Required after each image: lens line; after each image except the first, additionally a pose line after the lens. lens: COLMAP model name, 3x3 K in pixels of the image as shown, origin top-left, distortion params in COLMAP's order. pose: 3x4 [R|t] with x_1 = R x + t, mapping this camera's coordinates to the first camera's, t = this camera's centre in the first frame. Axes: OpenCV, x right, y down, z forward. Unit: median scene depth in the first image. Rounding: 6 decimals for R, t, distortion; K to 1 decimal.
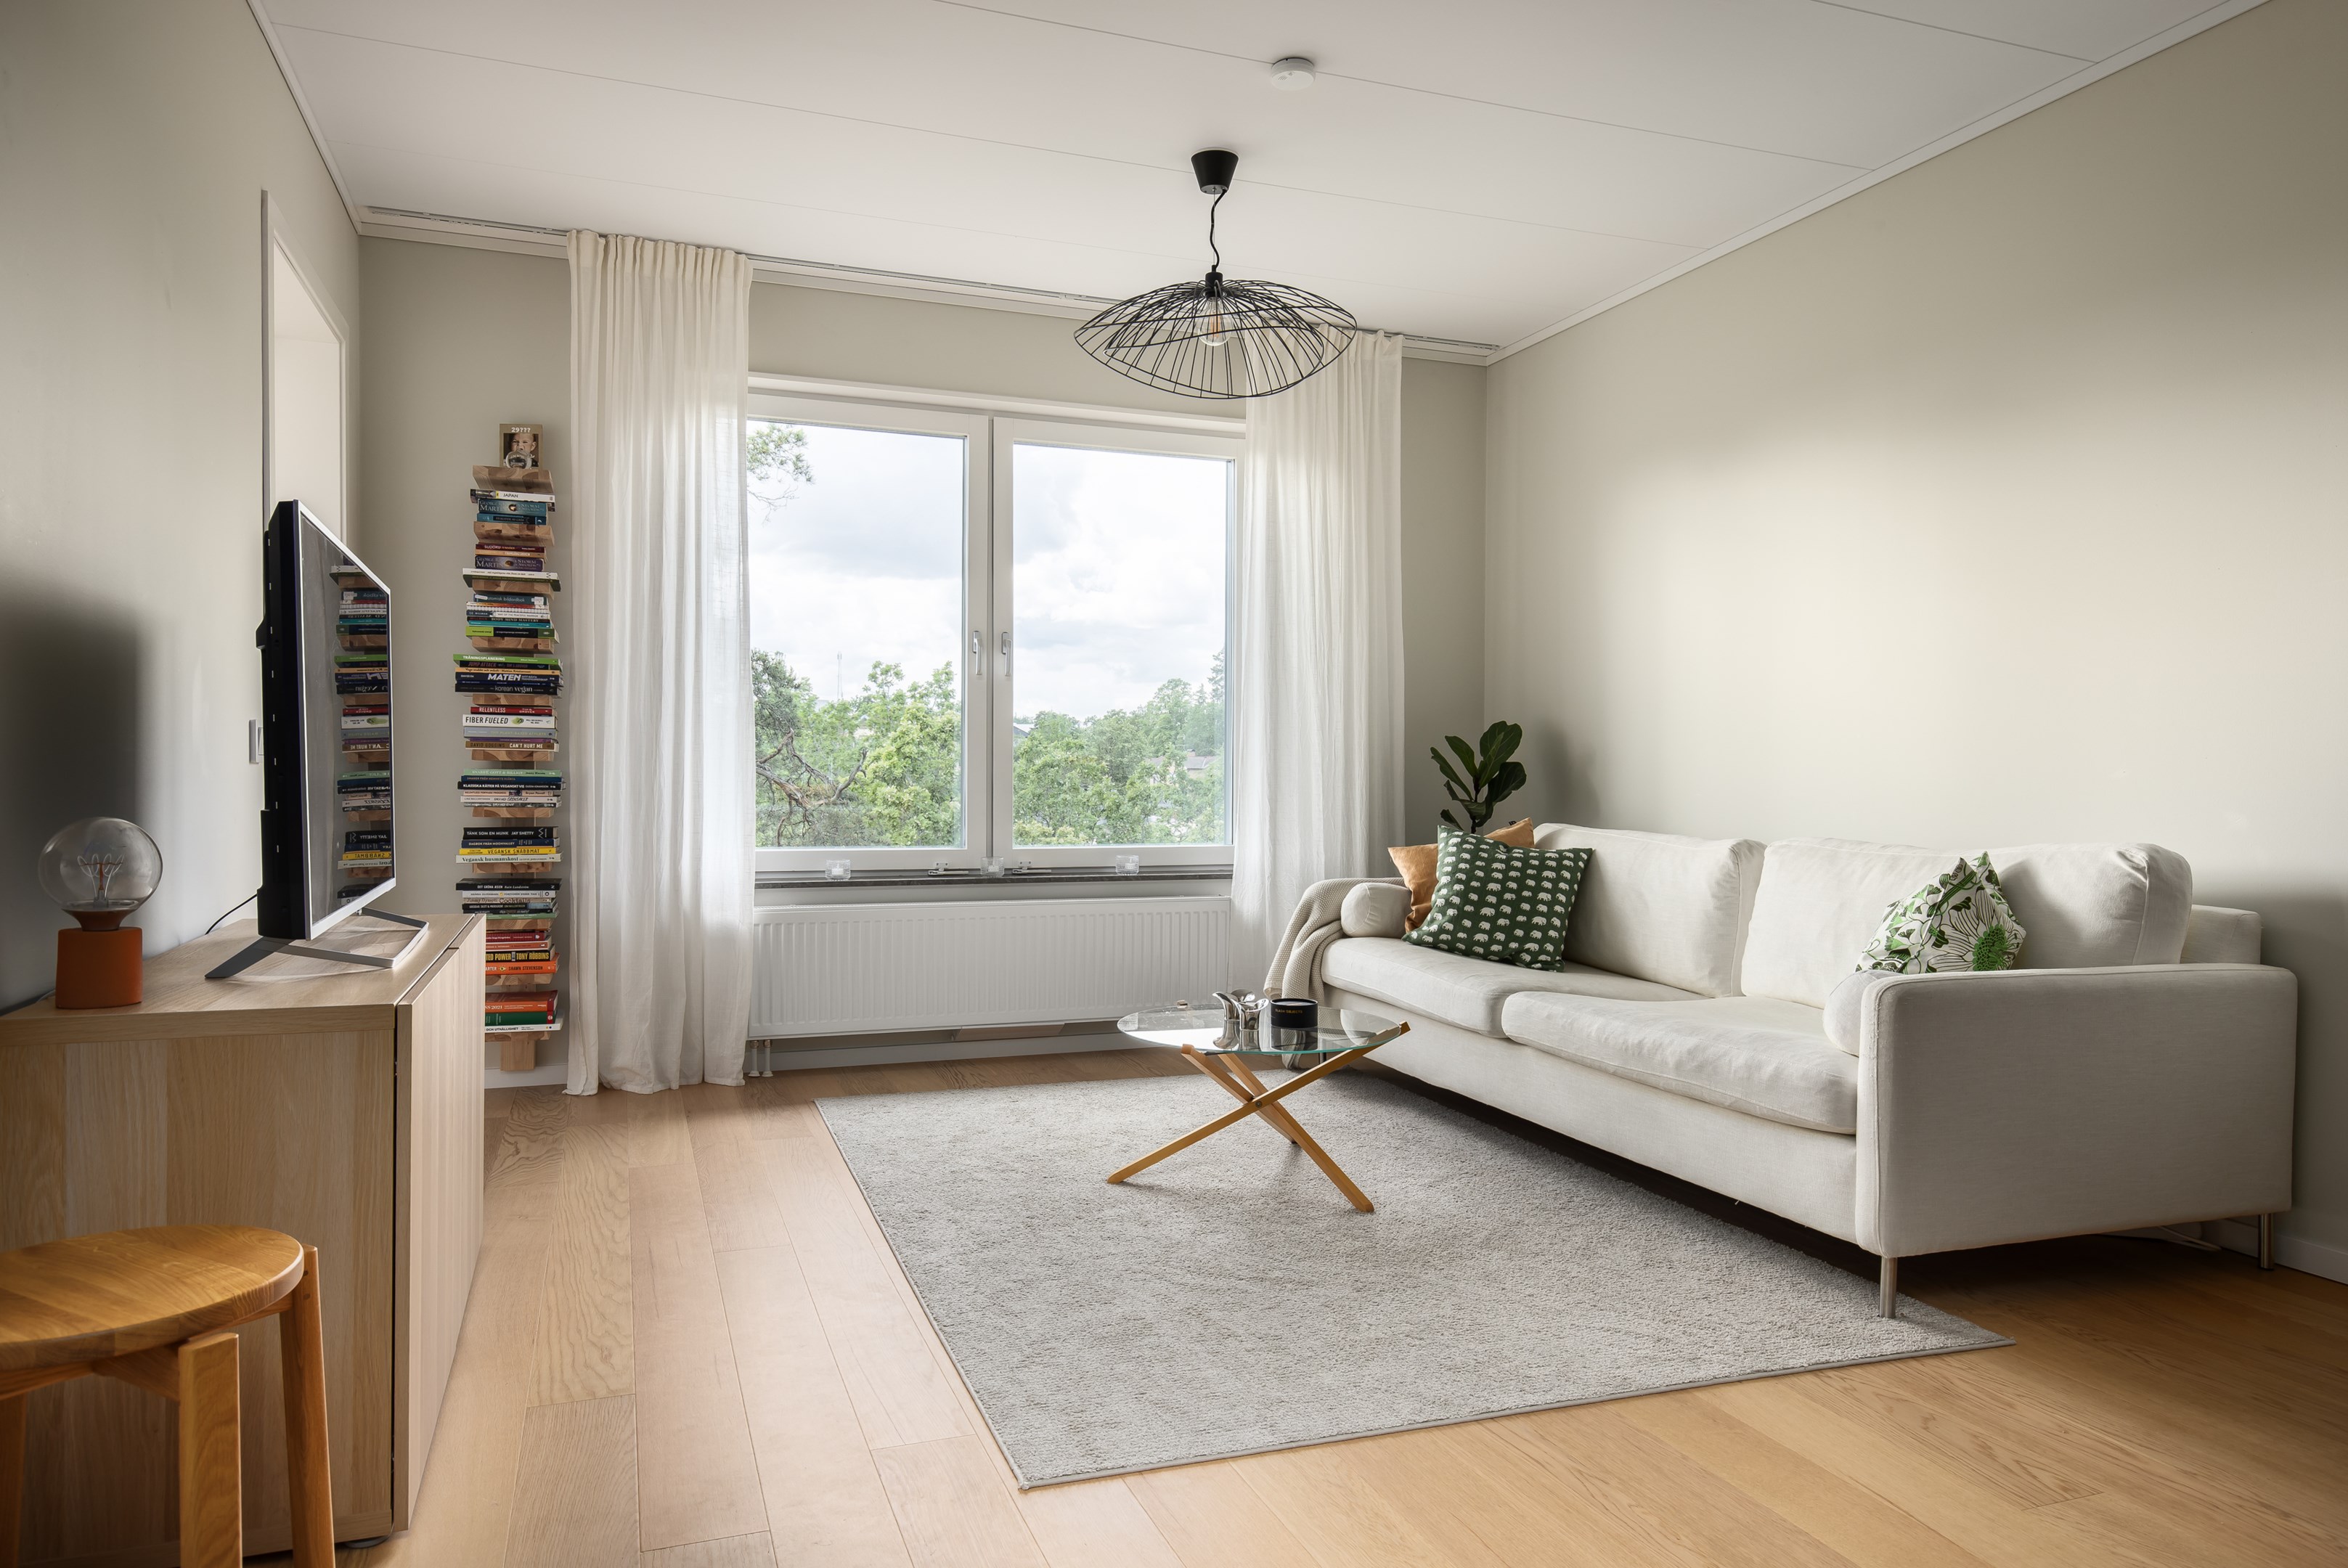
lens RADIAL K [[1470.9, 0, 1147.6], [0, 1470.9, 791.2], [0, 0, 1]] dist [-0.000529, 0.000976]
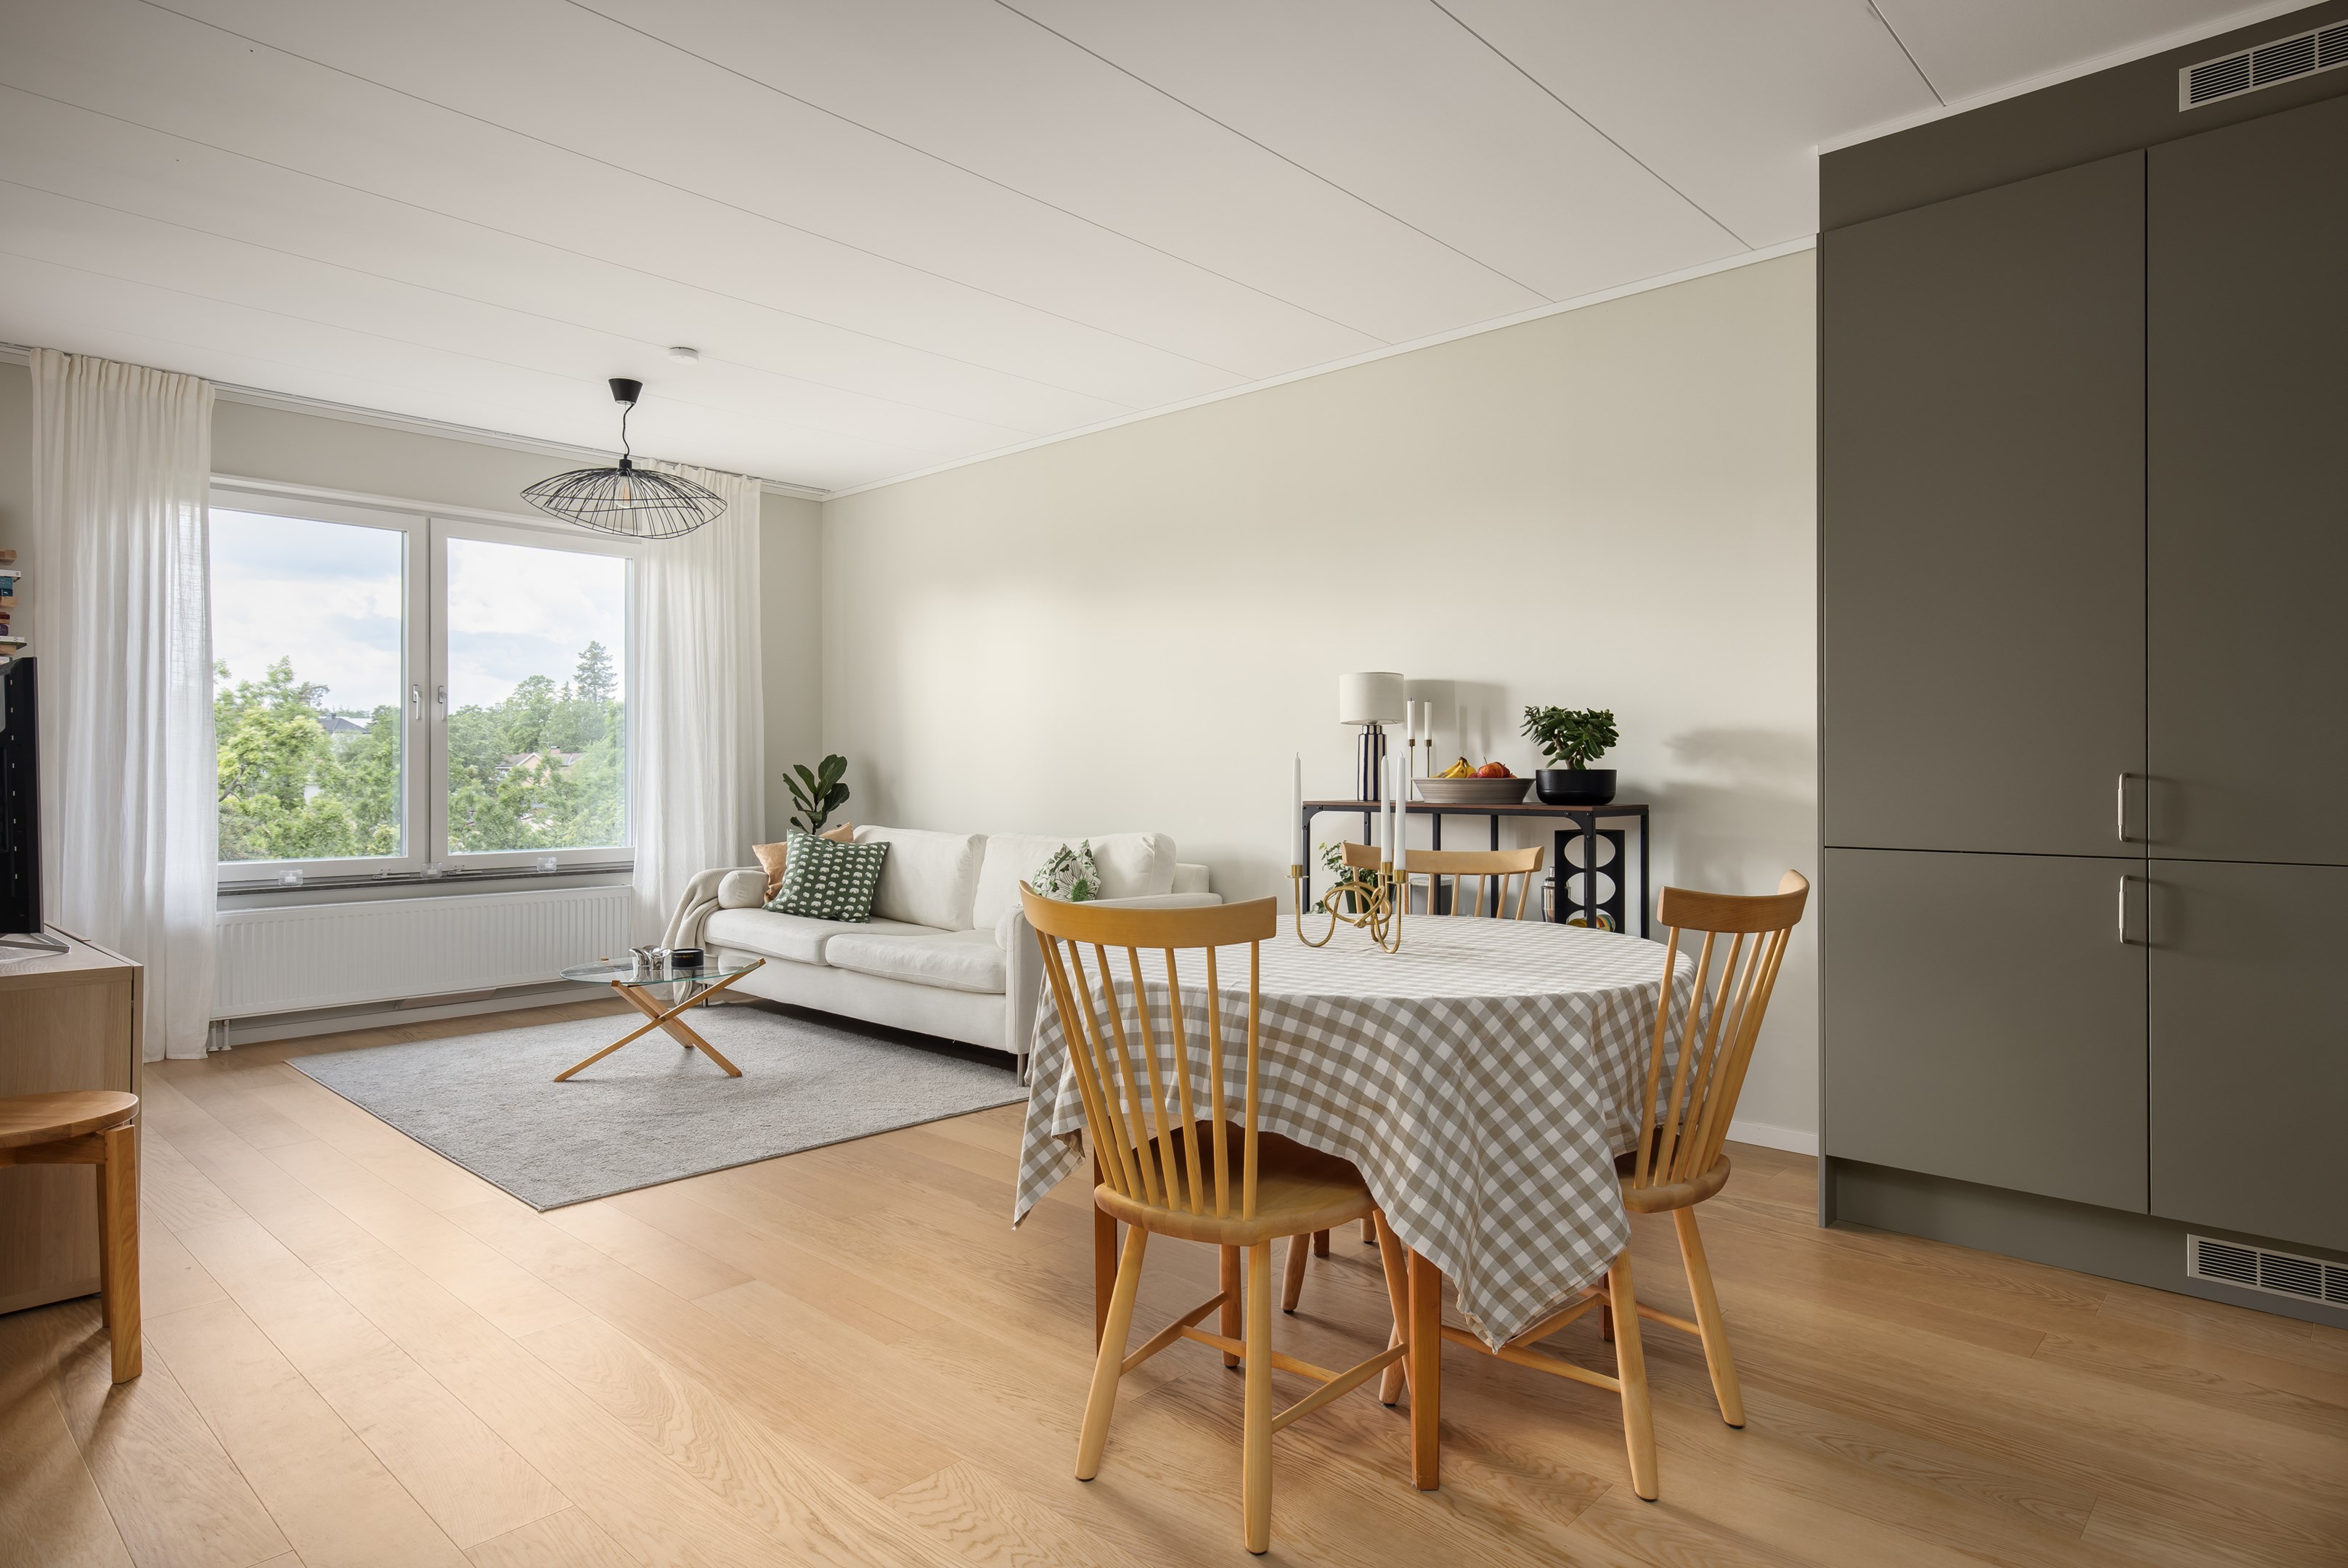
lens RADIAL K [[1307.9, 0, 1168.6], [0, 1307.9, 759.7], [0, 0, 1]] dist [0.002126, -0.007434]
pose [[0.893238, -0.003762, 0.449569, -0.051330], [0.012628, 0.999780, -0.016723, -0.020625], [-0.449408, 0.020615, 0.893089, -0.355032]]
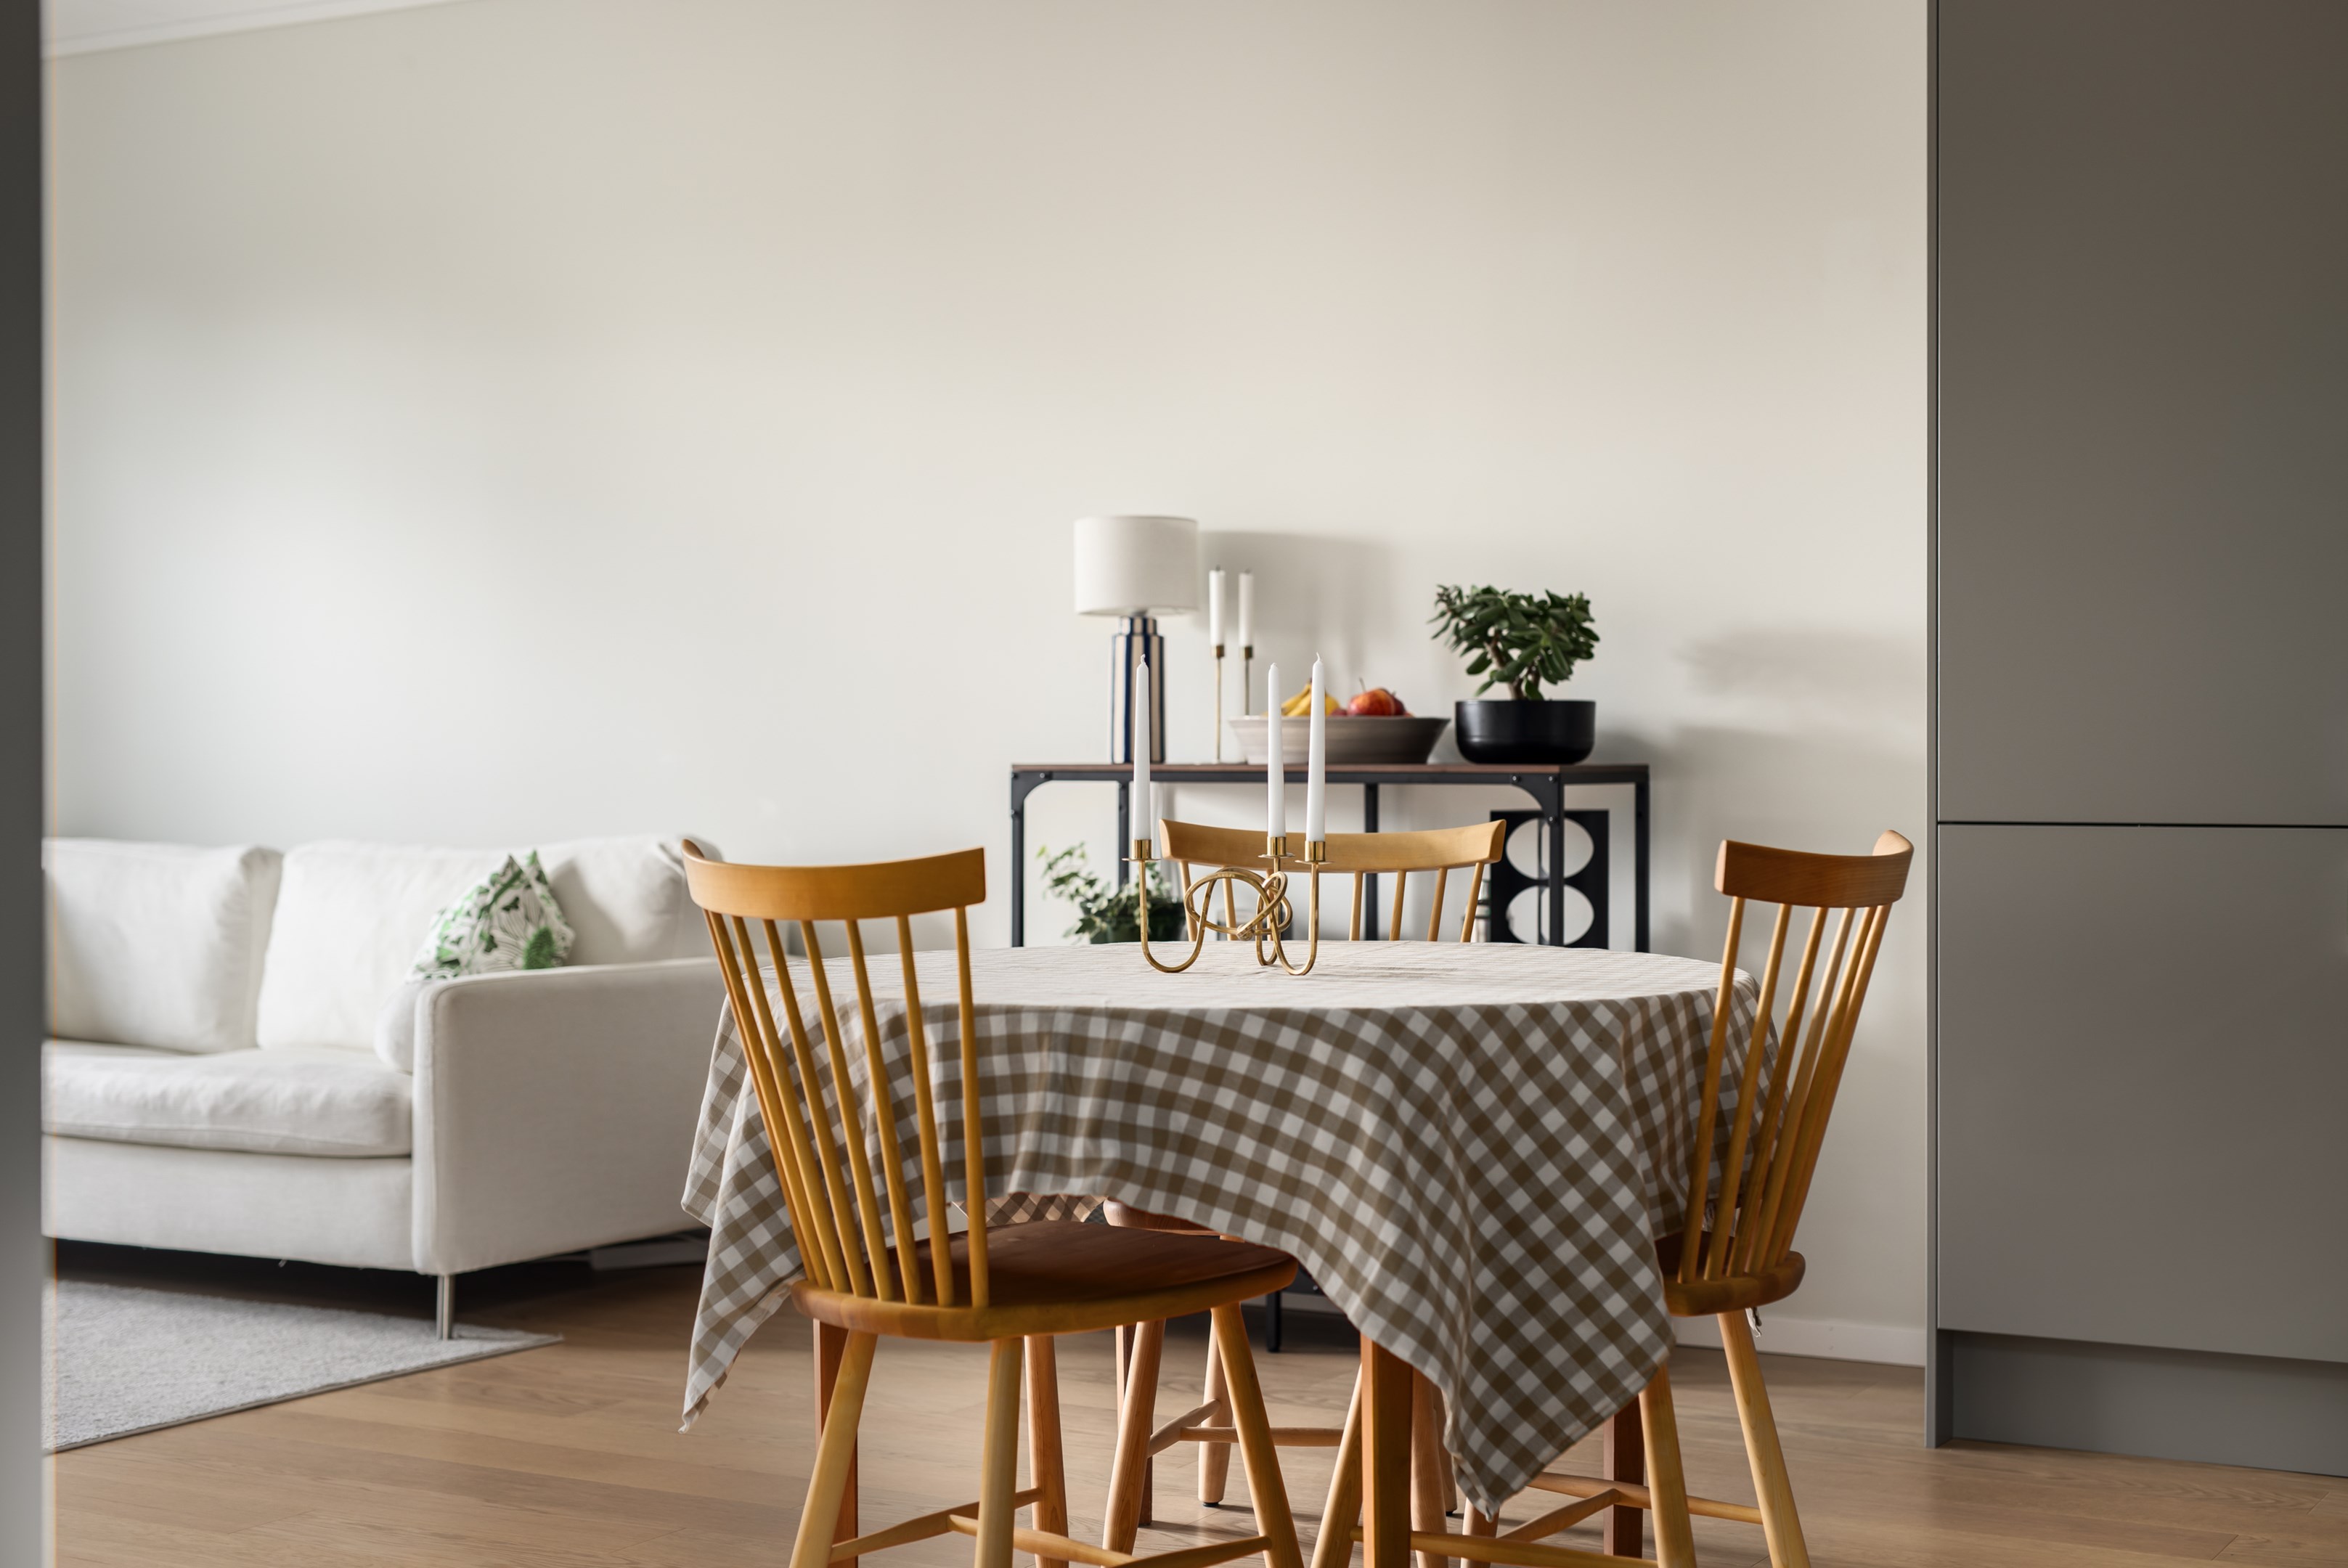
lens RADIAL K [[3283.3, 0, 1164.4], [0, 3283.3, 783.3], [0, 0, 1]] dist [0.000198, 0.000000]
pose [[0.767664, -0.014301, 0.640693, -0.284135], [0.012257, 0.999896, 0.007633, -0.006157], [-0.640735, 0.001993, 0.767760, -0.532702]]
